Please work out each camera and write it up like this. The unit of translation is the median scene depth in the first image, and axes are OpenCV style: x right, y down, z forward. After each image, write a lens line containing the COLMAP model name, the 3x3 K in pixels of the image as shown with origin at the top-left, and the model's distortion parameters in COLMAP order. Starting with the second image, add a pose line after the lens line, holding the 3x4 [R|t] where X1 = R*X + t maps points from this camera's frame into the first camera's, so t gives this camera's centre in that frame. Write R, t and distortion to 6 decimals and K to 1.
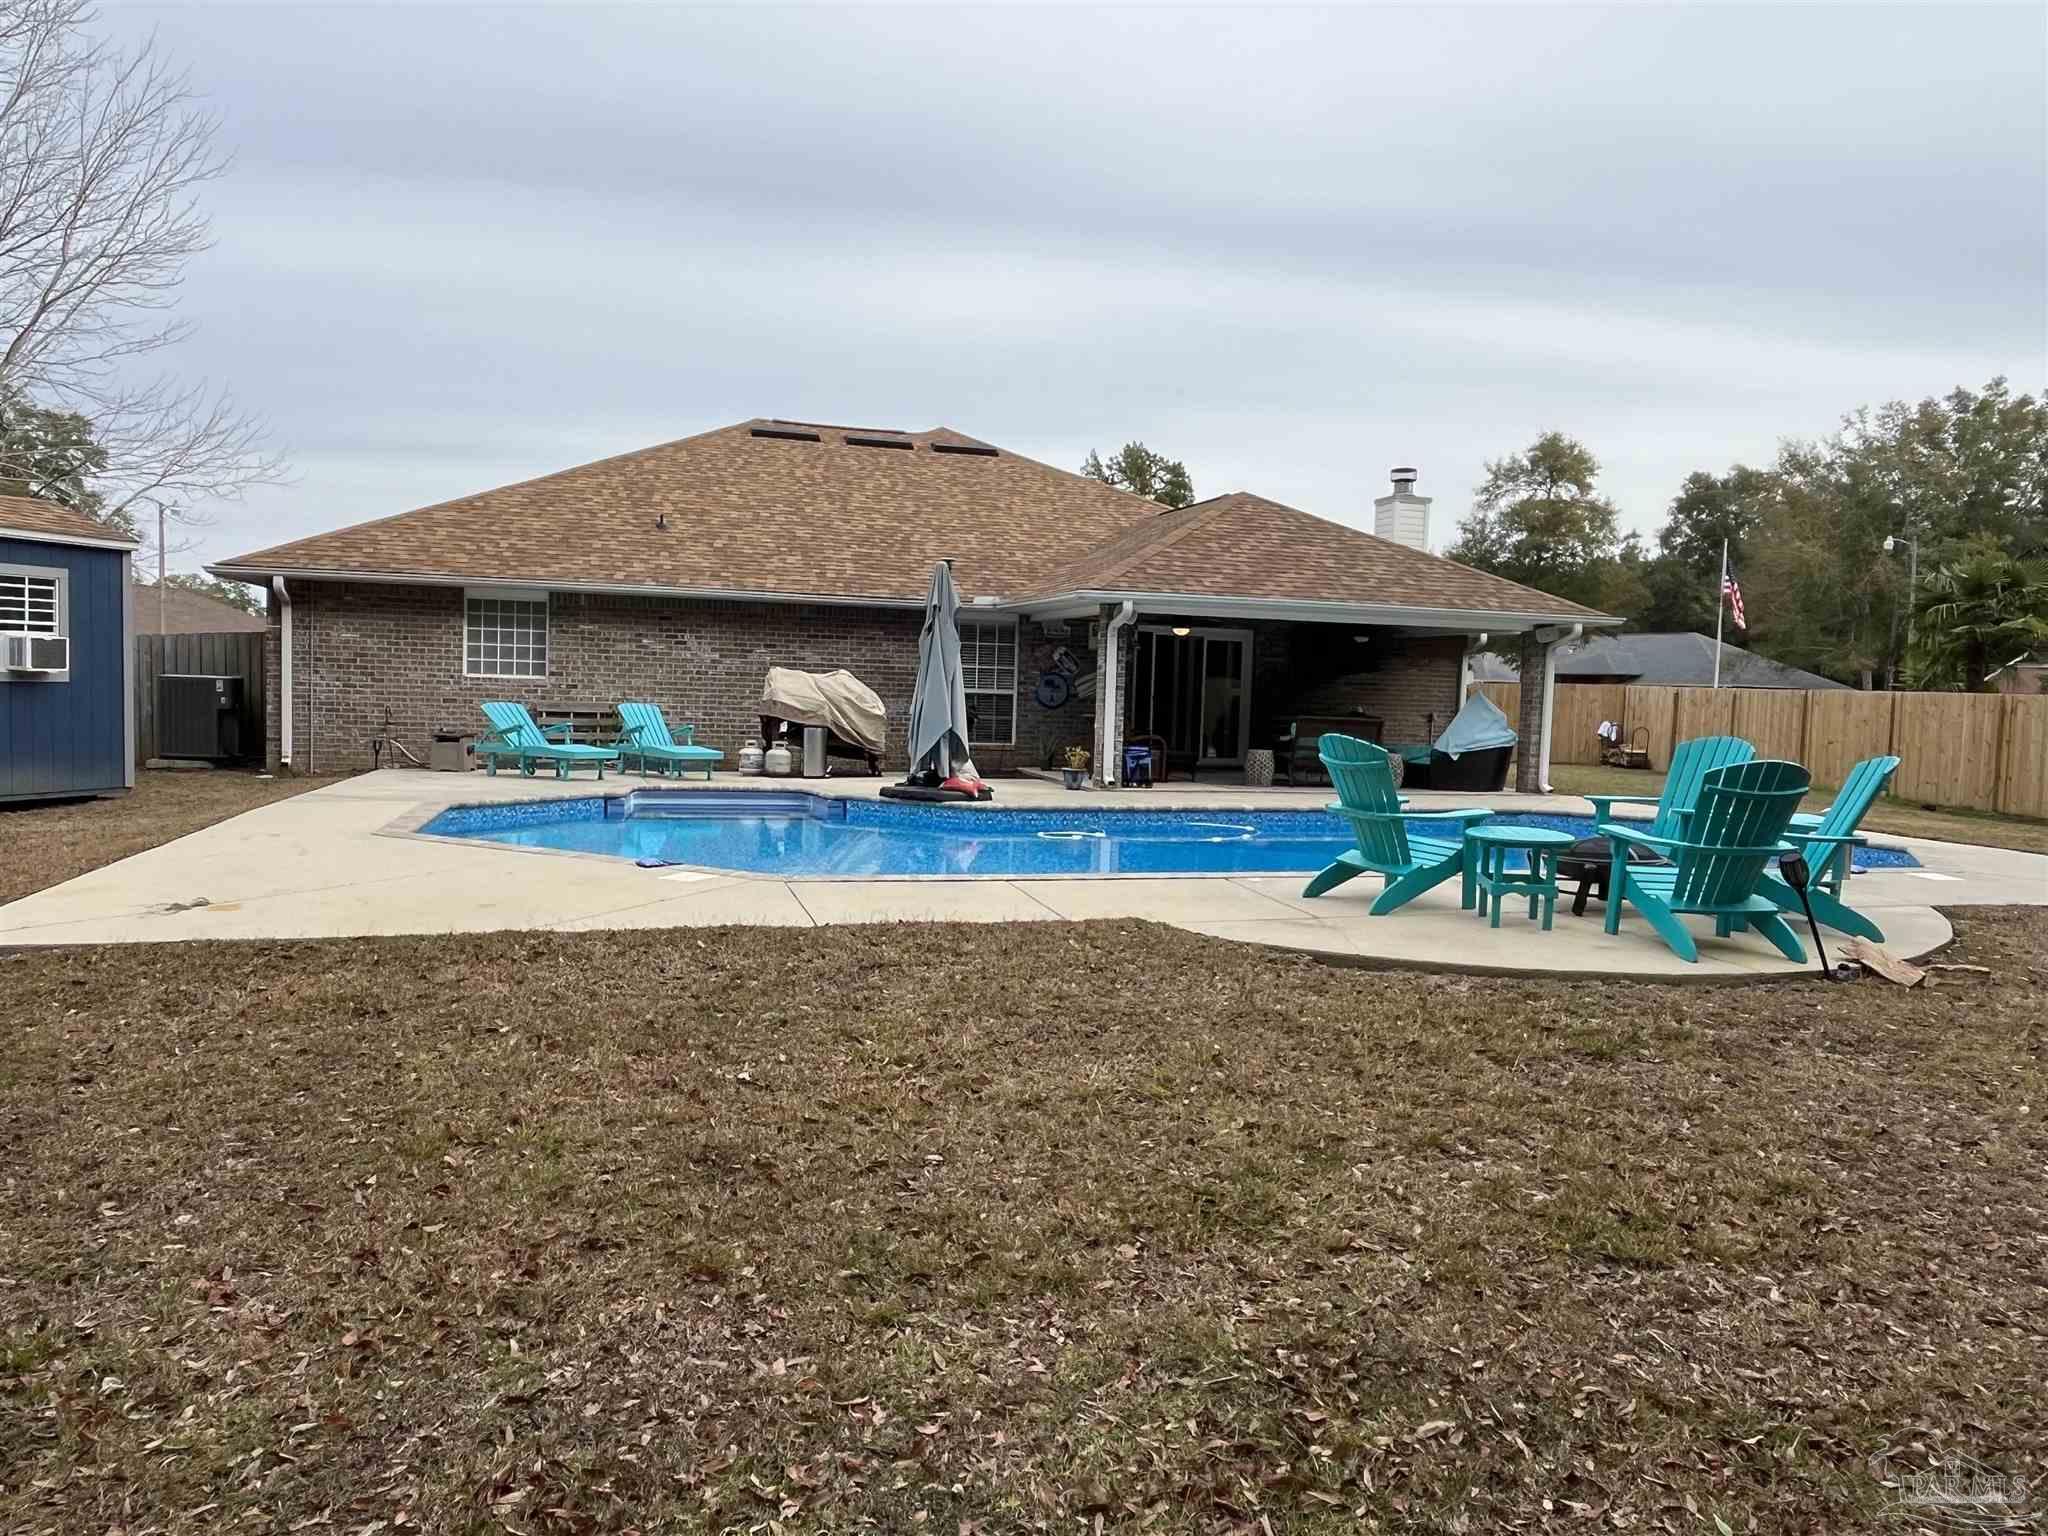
lens RADIAL K [[1386.2, 0, 1021.3], [0, 1386.2, 768.3], [0, 0, 1]] dist [-0.004801, 0.001482]
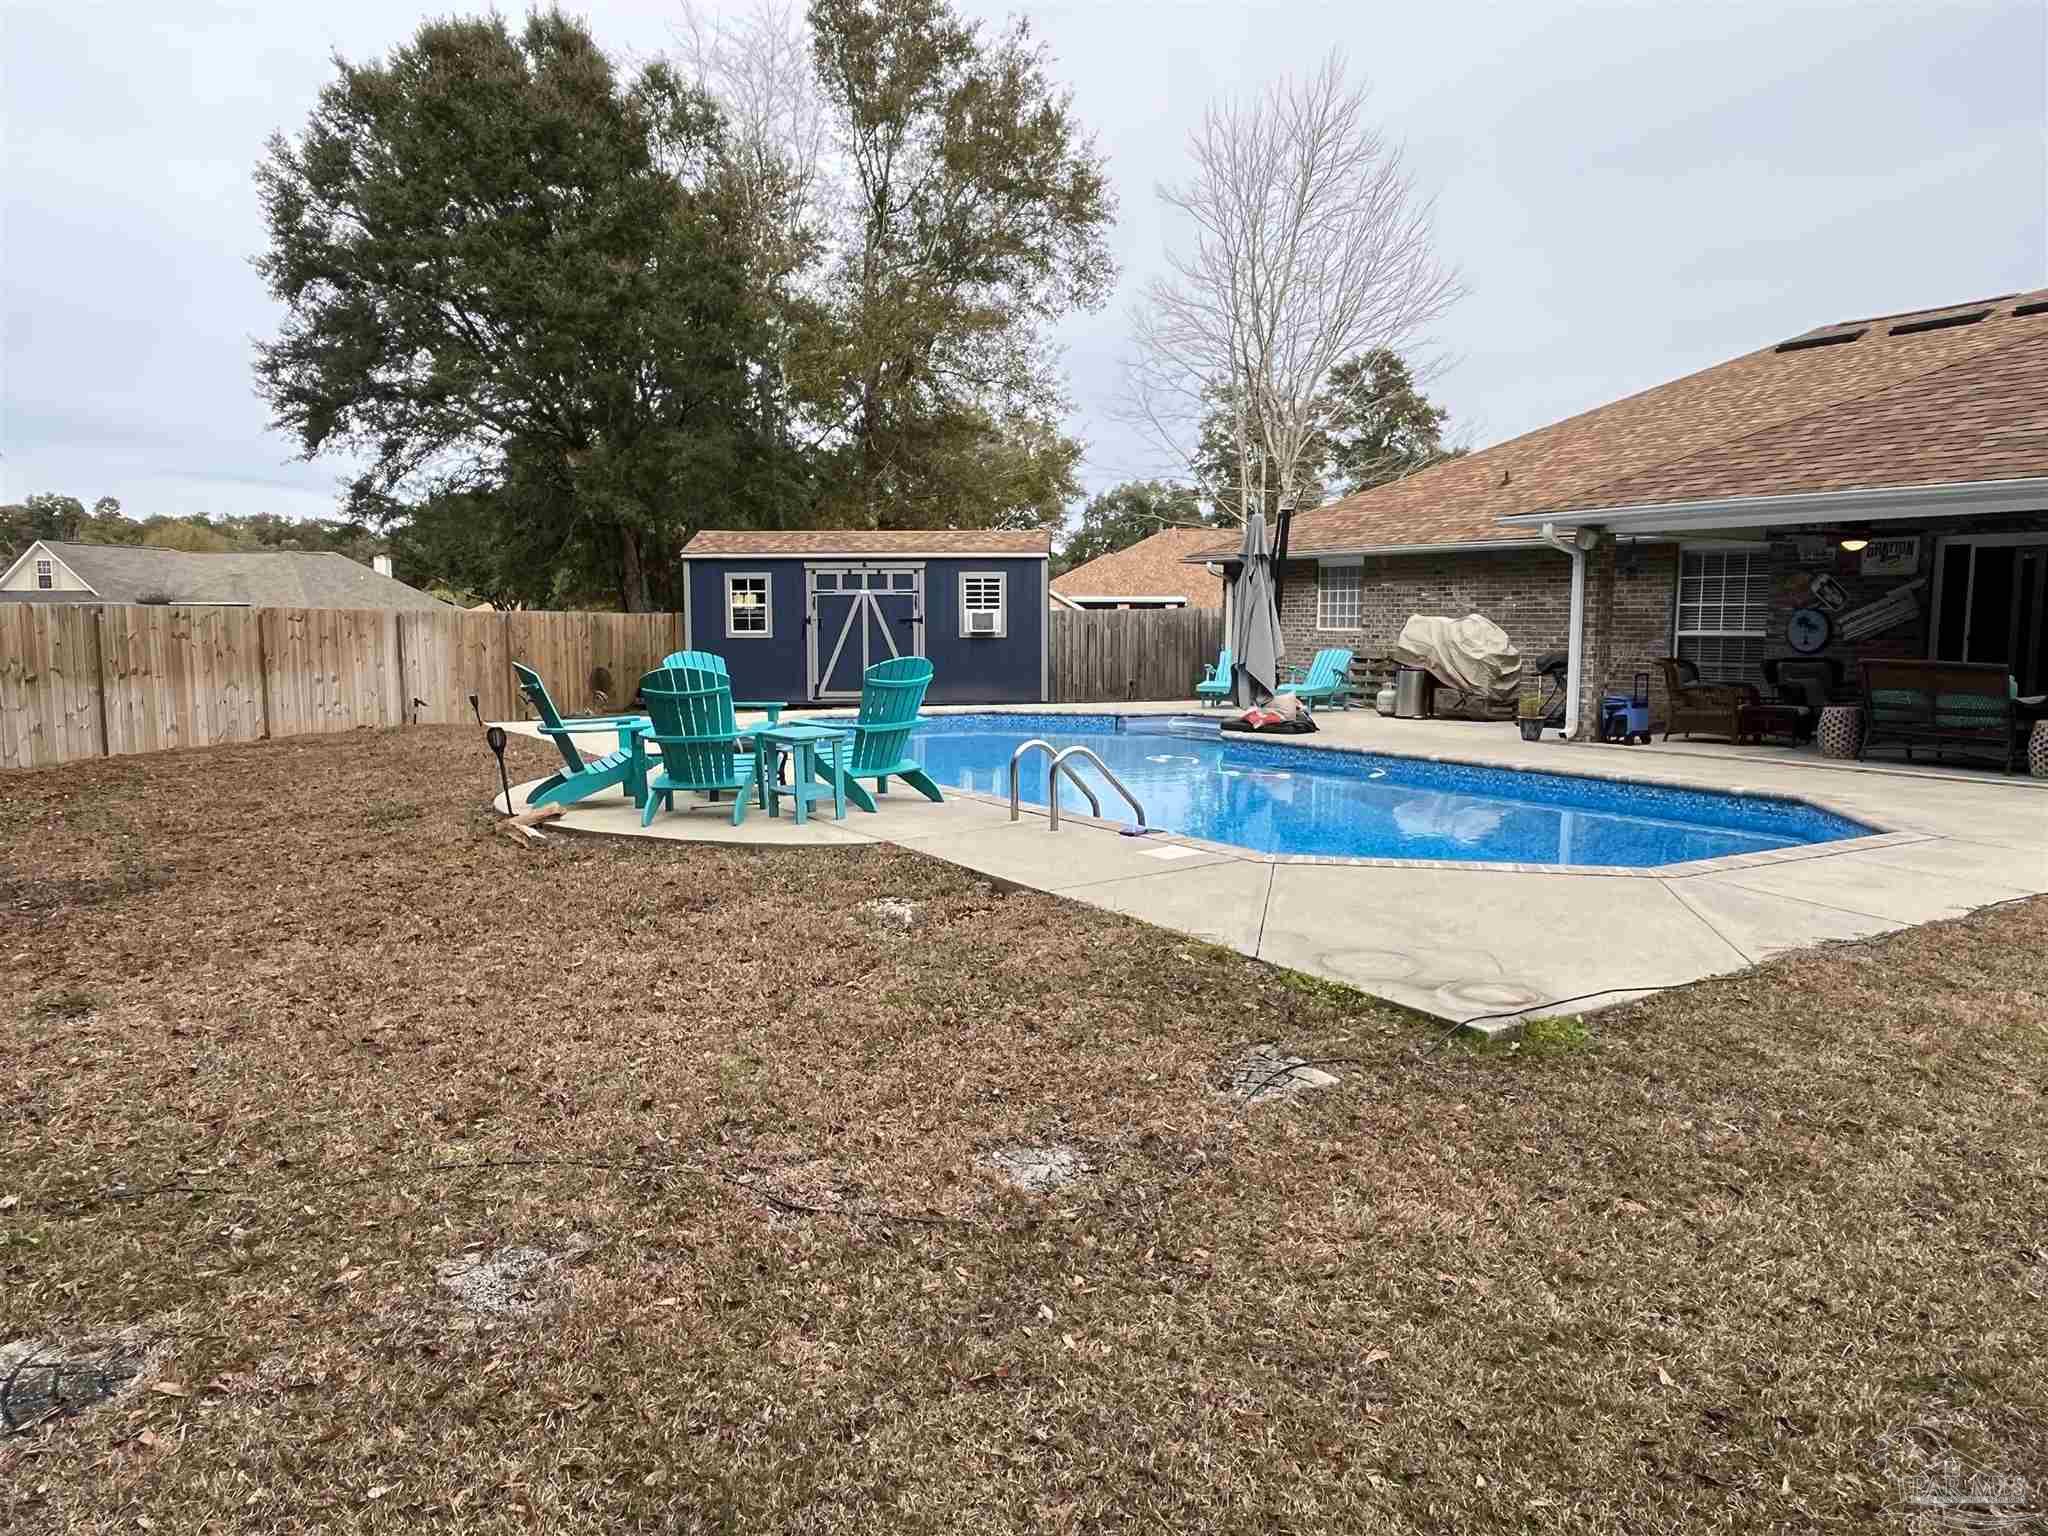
lens RADIAL K [[1386.2, 0, 1016.9], [0, 1386.2, 769.0], [0, 0, 1]] dist [-0.004801, 0.001482]
pose [[0.284777, 0.071604, -0.955916, 0.724976], [-0.051485, 0.996909, 0.059337, -0.001899], [0.957210, 0.032317, 0.287583, 0.389019]]
